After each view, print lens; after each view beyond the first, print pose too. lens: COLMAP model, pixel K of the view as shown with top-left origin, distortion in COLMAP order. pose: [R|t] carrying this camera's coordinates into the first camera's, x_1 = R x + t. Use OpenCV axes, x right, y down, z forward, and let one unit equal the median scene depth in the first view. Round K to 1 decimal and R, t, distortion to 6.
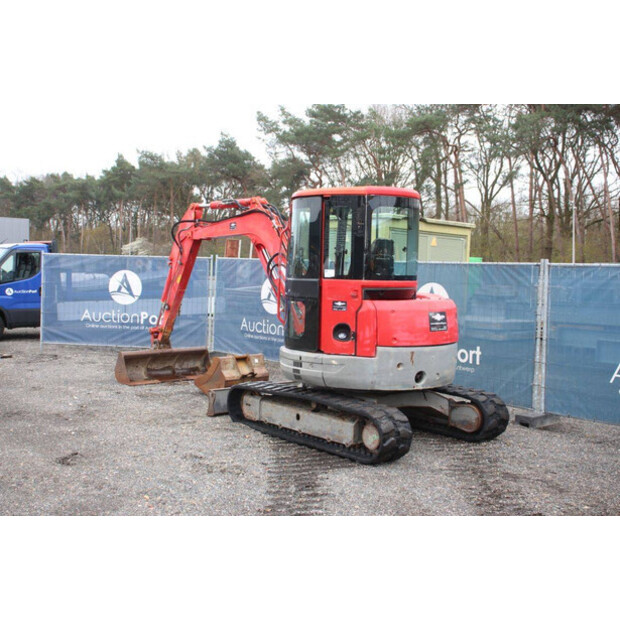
lens RADIAL K [[722.0, 0, 310.0], [0, 722.0, 310.0], [0, 0, 1]] dist [-0.021901, 0.068360]
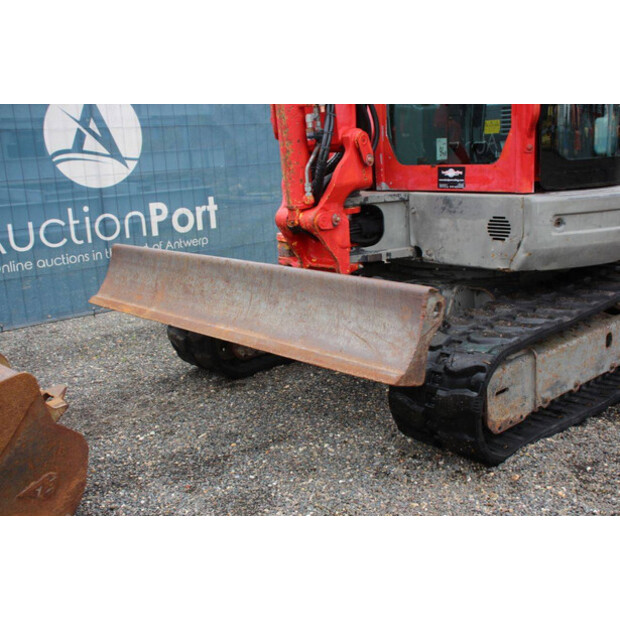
lens RADIAL K [[726.2, 0, 310.0], [0, 726.2, 310.0], [0, 0, 1]] dist [0.014443, 0.019325]
pose [[-0.029401, -0.250334, 0.967713, -0.436539], [0.103985, 0.962113, 0.252044, 0.000525], [-0.994144, 0.108038, -0.002256, 1.184154]]
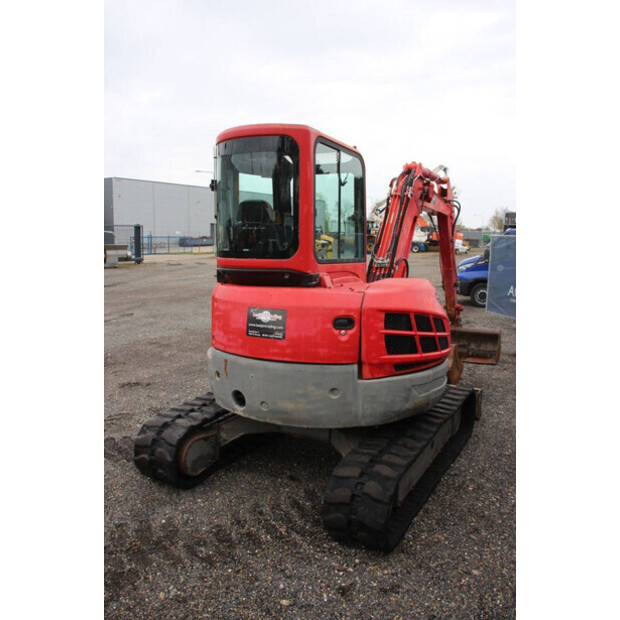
lens RADIAL K [[512.7, 0, 310.0], [0, 512.7, 310.0], [0, 0, 1]] dist [-0.156588, 0.123233]
pose [[0.344422, 0.105795, -0.932835, 0.602000], [-0.051088, 0.994270, 0.093900, -0.039473], [0.937424, 0.015315, 0.347854, 0.864818]]
